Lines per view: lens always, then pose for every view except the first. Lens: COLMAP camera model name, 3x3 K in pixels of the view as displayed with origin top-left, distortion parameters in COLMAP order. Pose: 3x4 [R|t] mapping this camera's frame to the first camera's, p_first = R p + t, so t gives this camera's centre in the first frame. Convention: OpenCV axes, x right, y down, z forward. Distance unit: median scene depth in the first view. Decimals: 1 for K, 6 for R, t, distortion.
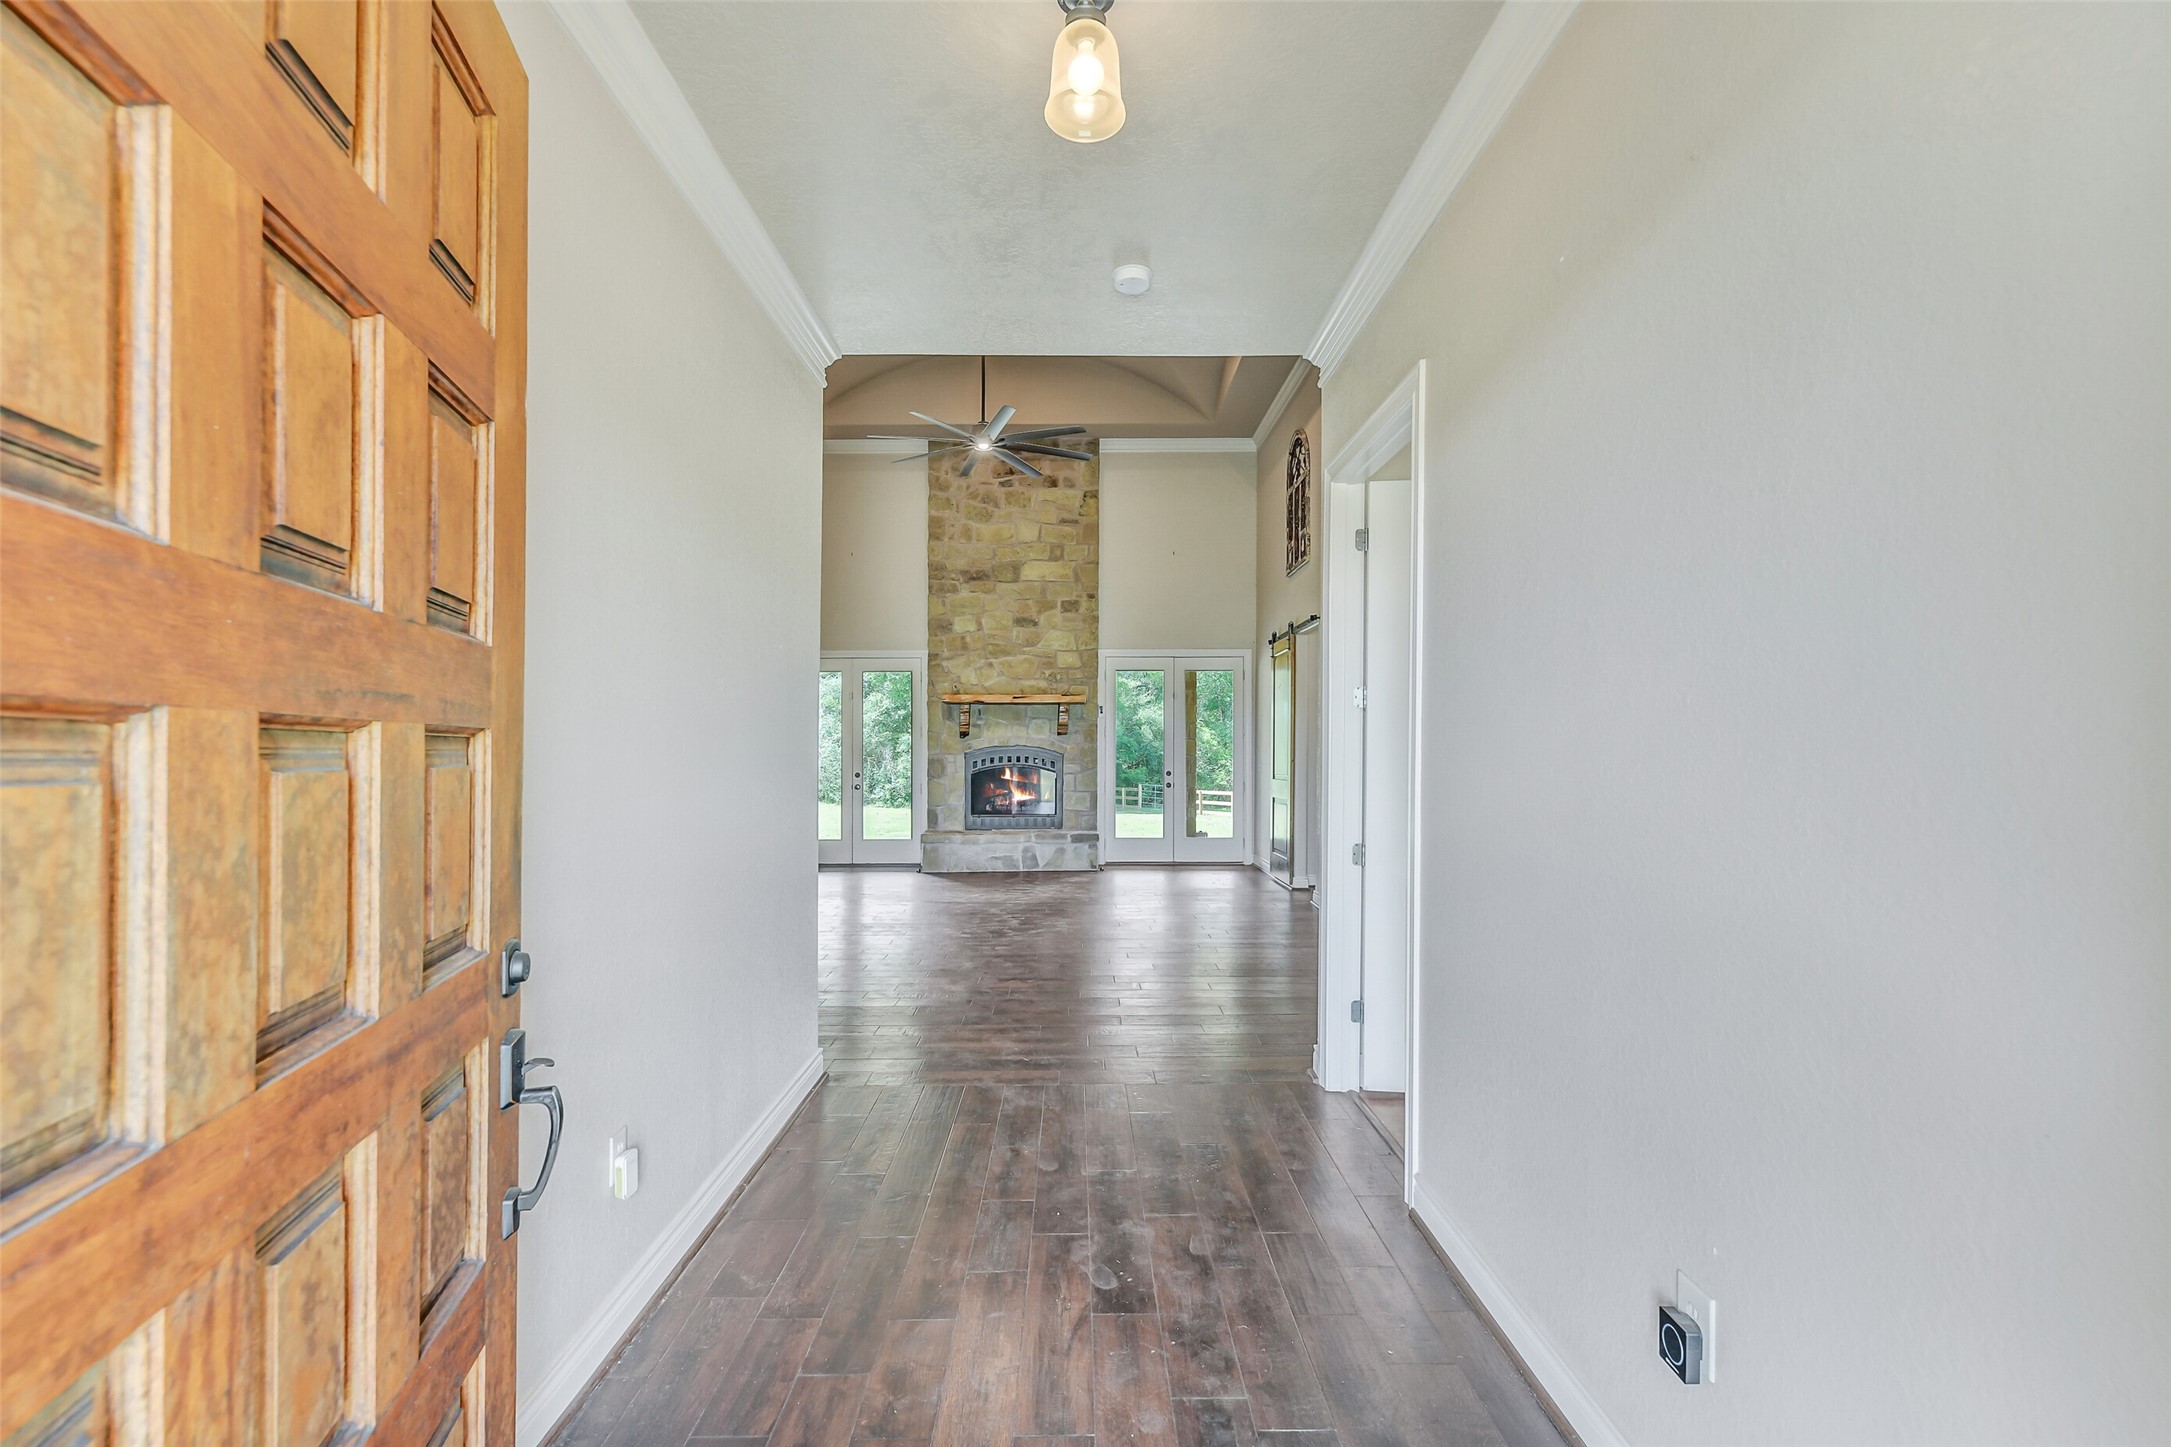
lens RADIAL K [[957.7, 0, 1090.2], [0, 957.7, 743.9], [0, 0, 1]] dist [-0.005280, -0.007774]
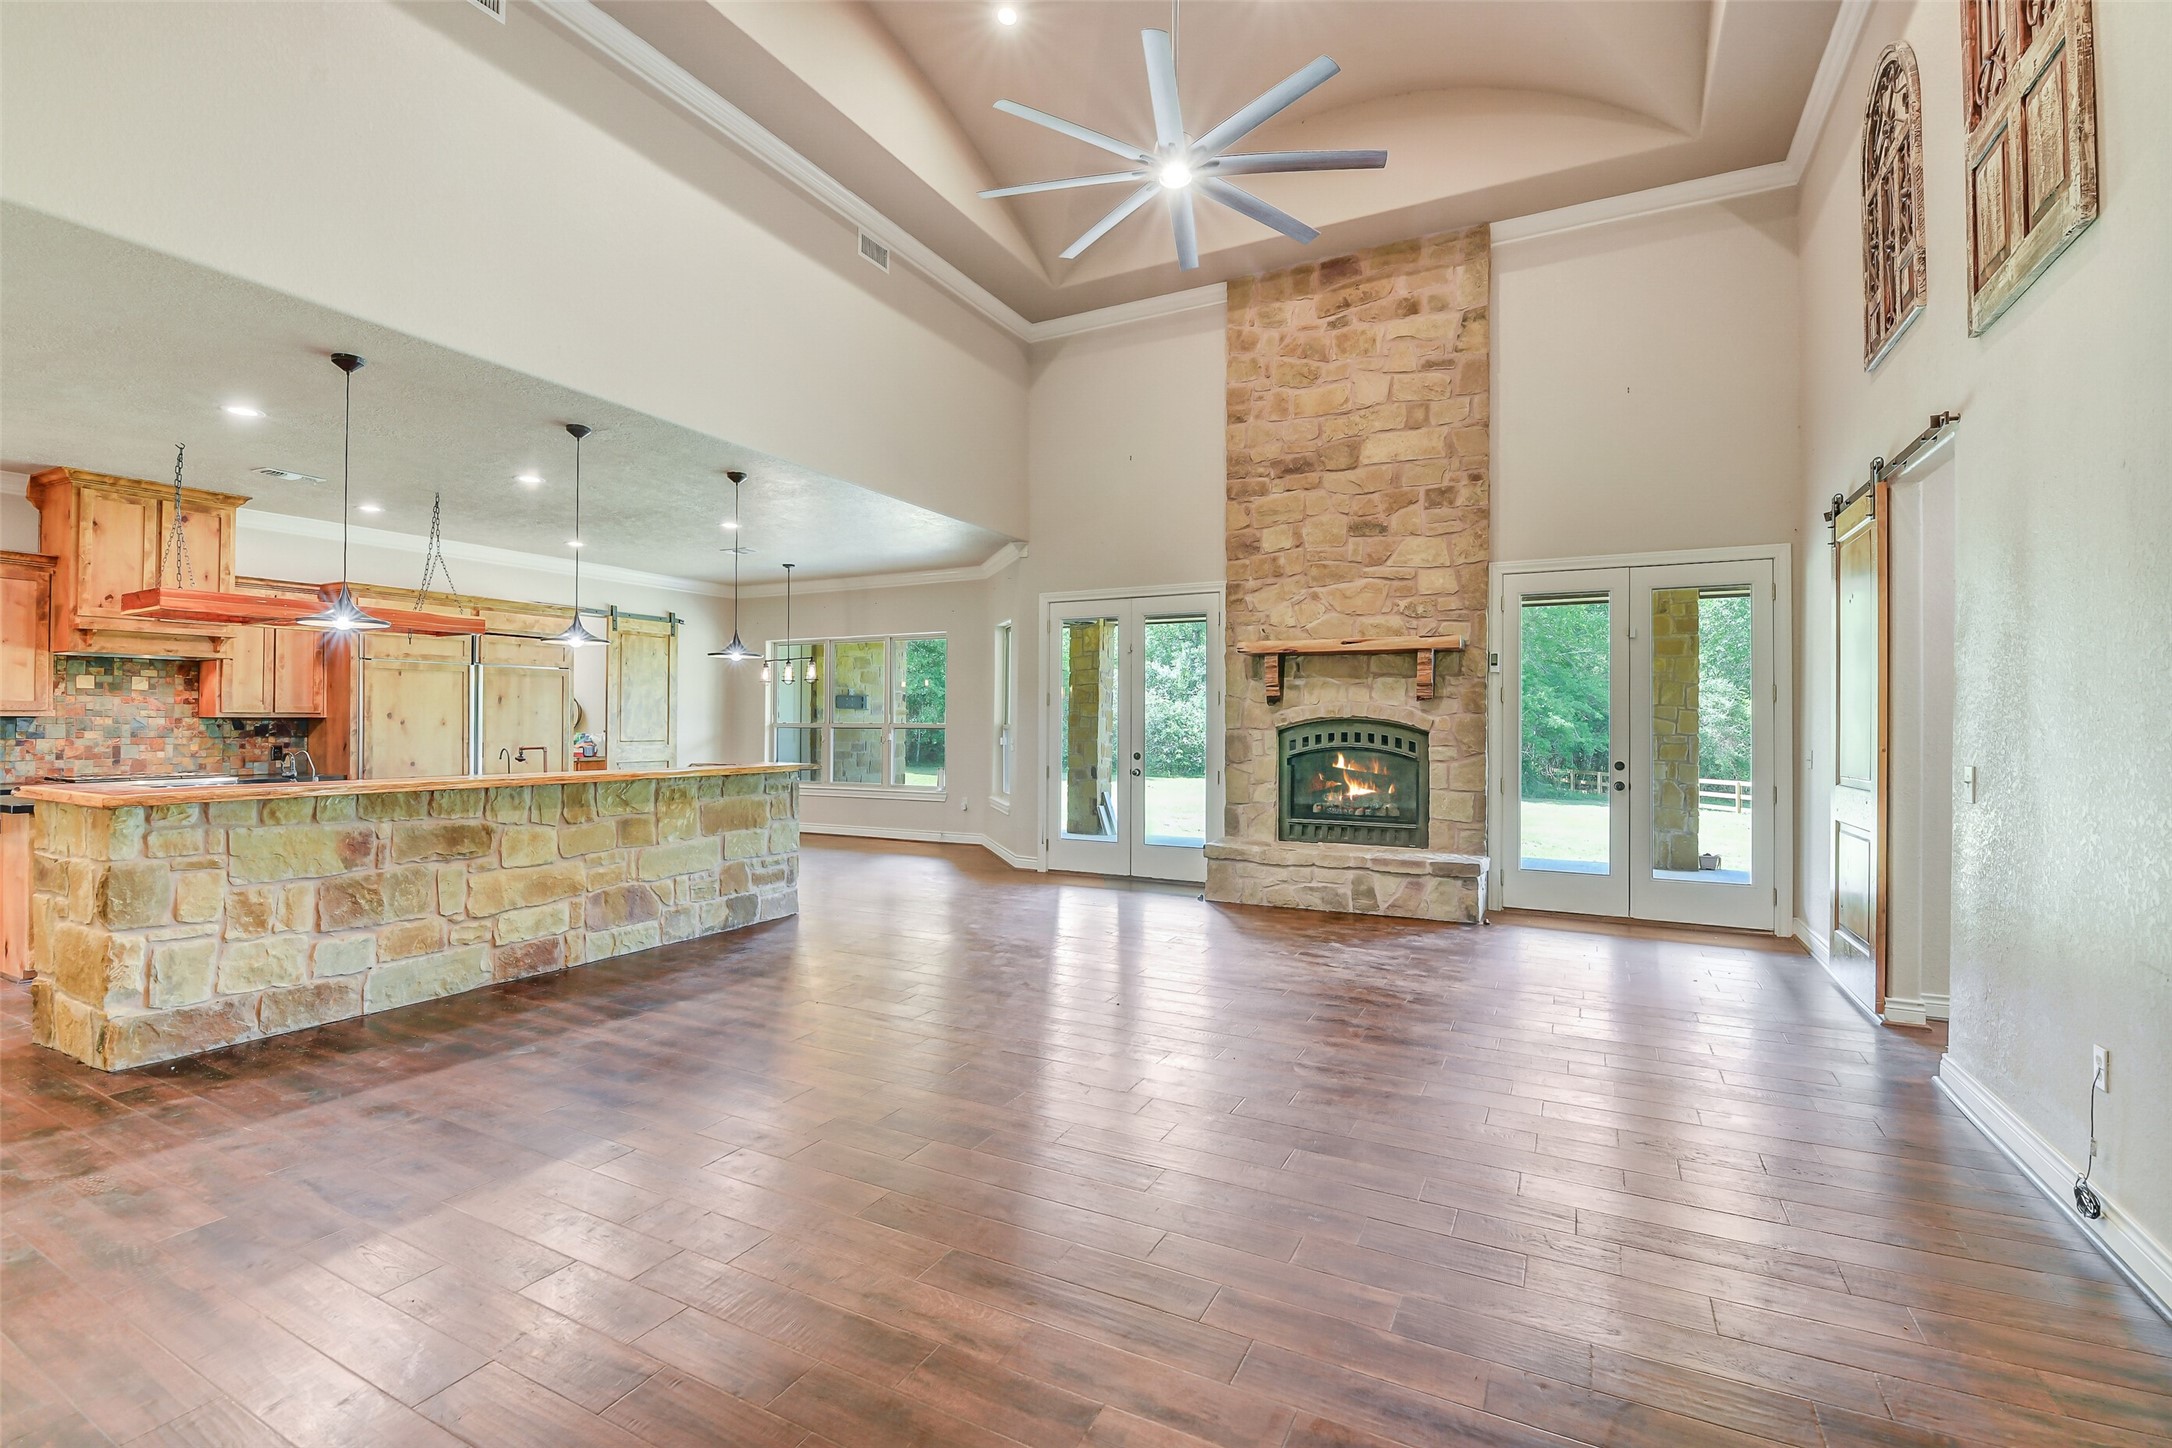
lens RADIAL K [[958.2, 0, 1091.4], [0, 958.2, 711.1], [0, 0, 1]] dist [-0.005280, -0.007774]
pose [[0.884374, -0.001118, -0.466778, 0.070339], [-0.002821, 0.999966, -0.007740, 0.003293], [0.466771, 0.008162, 0.884341, 0.334853]]
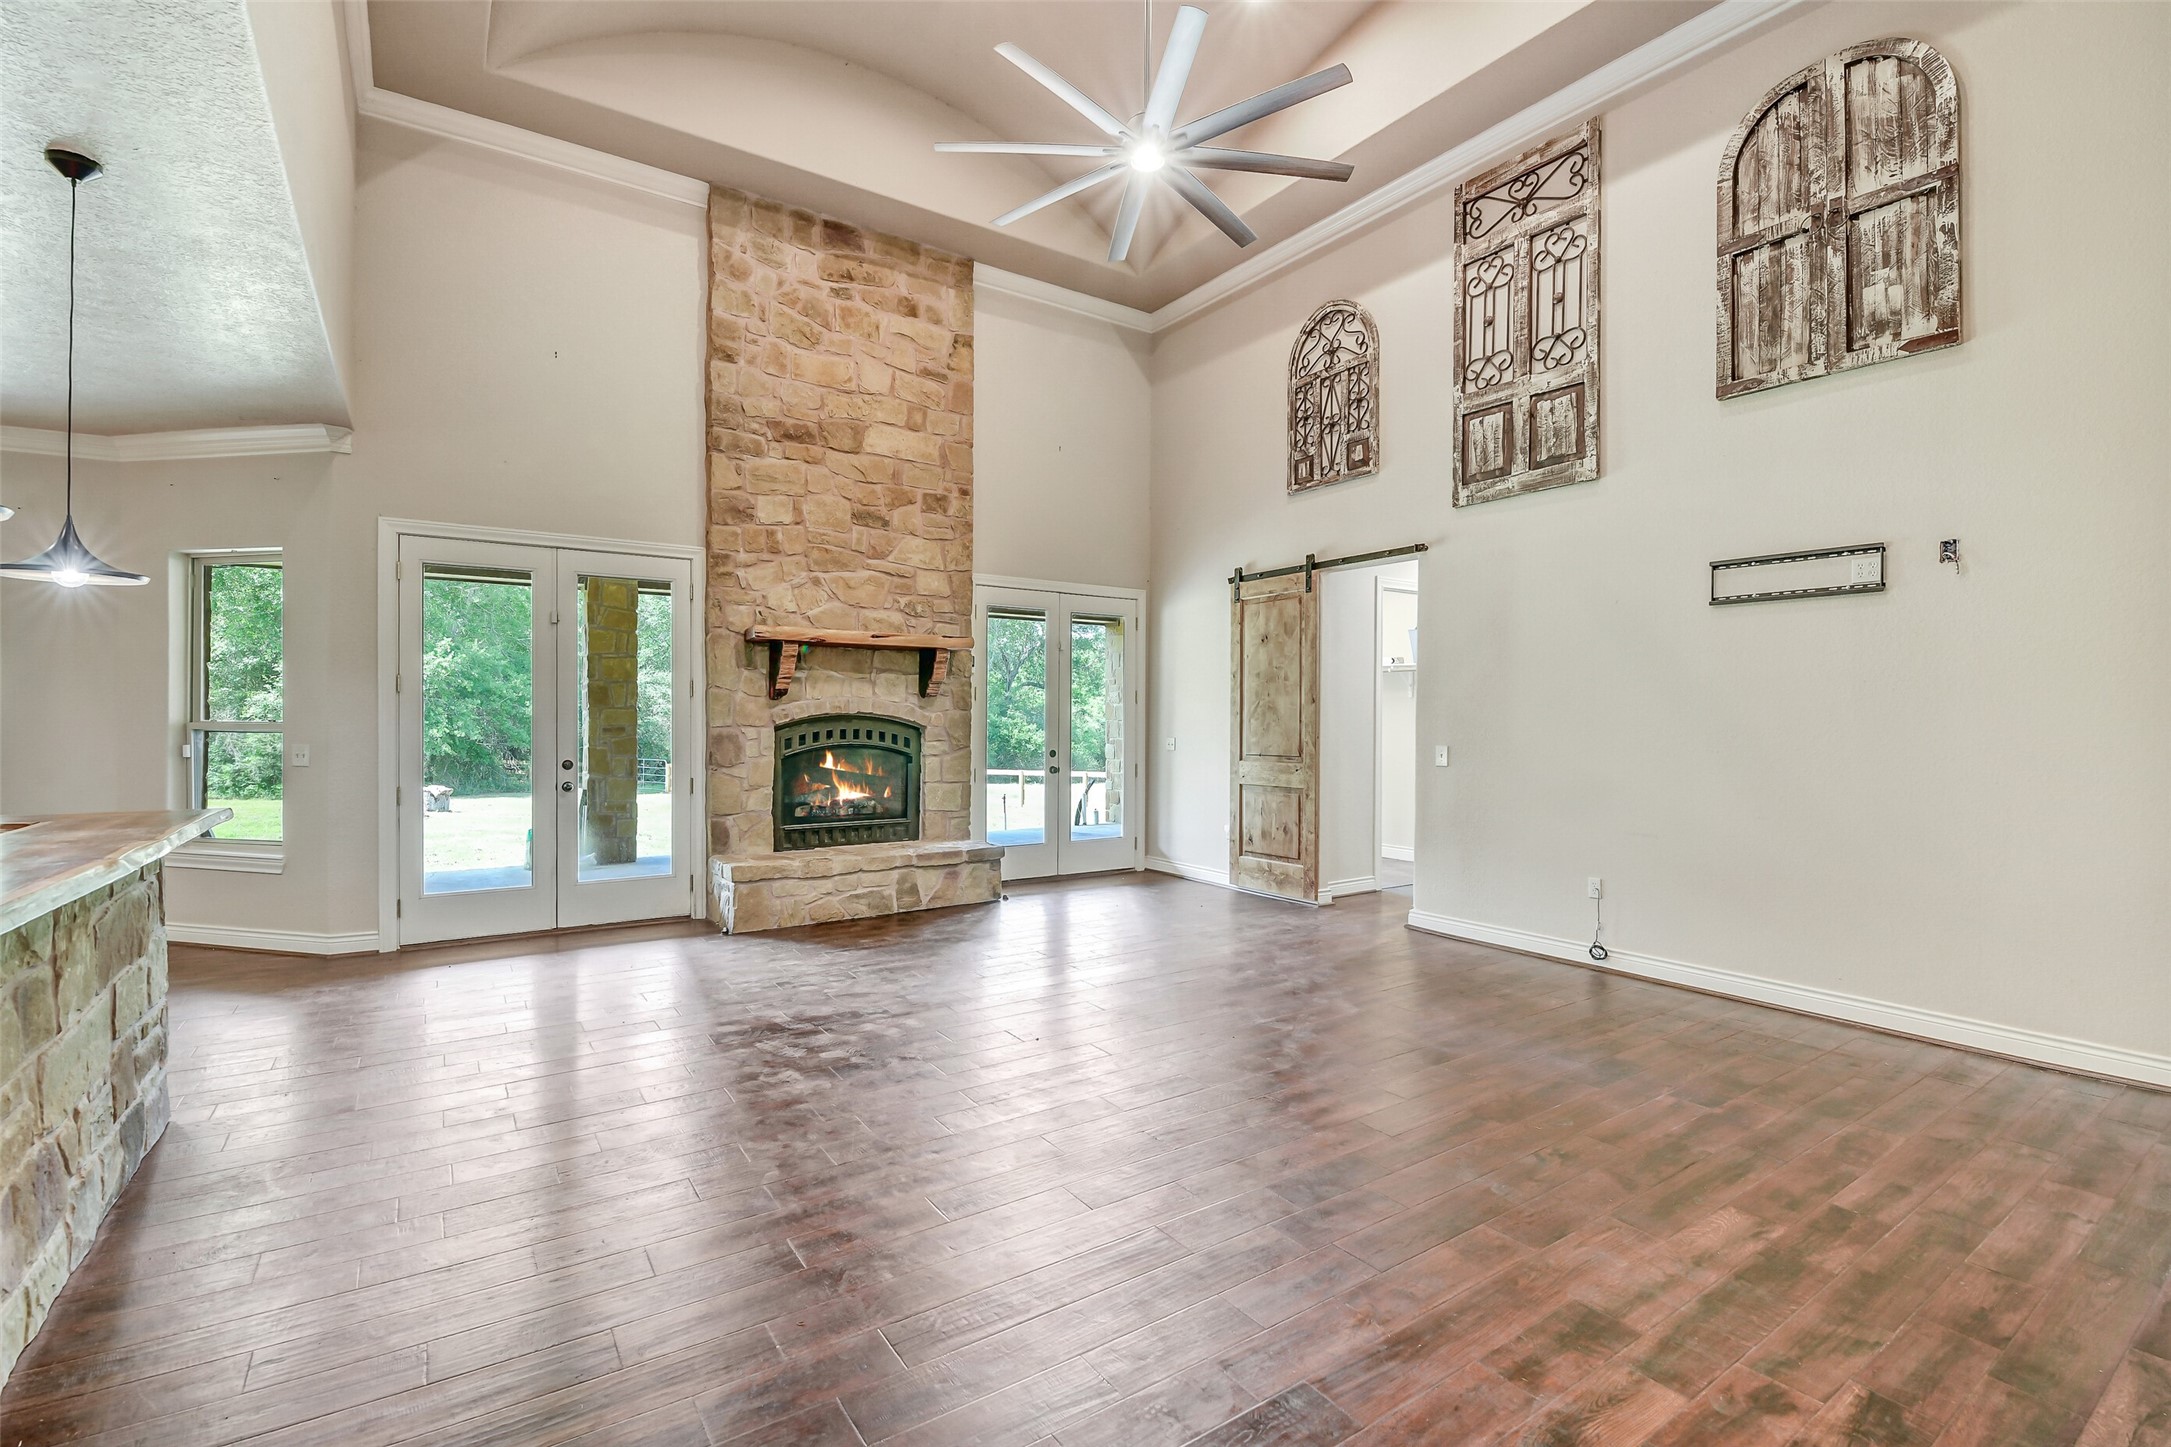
lens RADIAL K [[957.7, 0, 1082.8], [0, 957.7, 724.2], [0, 0, 1]] dist [-0.005280, -0.007774]
pose [[0.833481, 0.000414, 0.552548, -0.301335], [-0.008060, 0.999902, 0.011410, 0.000617], [-0.552489, -0.013964, 0.833403, 0.390568]]
